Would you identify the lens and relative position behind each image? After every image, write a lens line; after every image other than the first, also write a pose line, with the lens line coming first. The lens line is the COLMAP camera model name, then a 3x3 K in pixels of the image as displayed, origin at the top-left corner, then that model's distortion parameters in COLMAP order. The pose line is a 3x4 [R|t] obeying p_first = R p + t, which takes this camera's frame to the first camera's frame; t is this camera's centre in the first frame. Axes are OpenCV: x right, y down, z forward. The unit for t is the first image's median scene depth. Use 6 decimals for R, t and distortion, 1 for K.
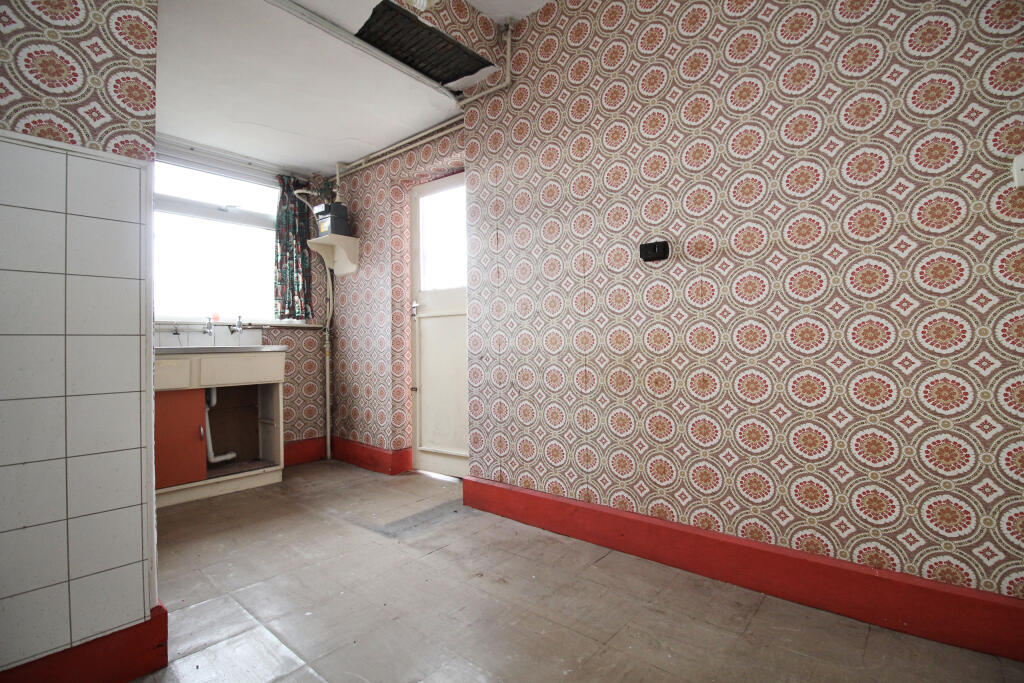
lens RADIAL K [[476.3, 0, 519.1], [0, 476.3, 341.1], [0, 0, 1]] dist [-0.018752, -0.000484]
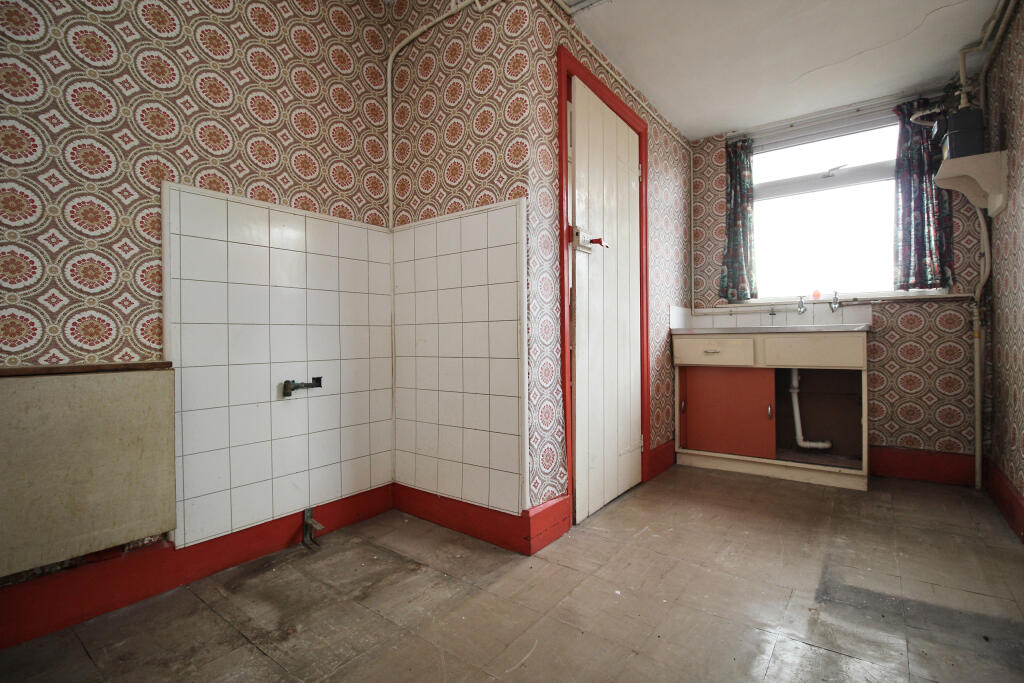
lens RADIAL K [[476.3, 0, 520.2], [0, 476.3, 339.0], [0, 0, 1]] dist [-0.018752, -0.000484]
pose [[0.064076, 0.019844, -0.997748, 0.256484], [0.019876, 0.999579, 0.021157, 0.005915], [0.997747, -0.021187, 0.063654, 0.352685]]
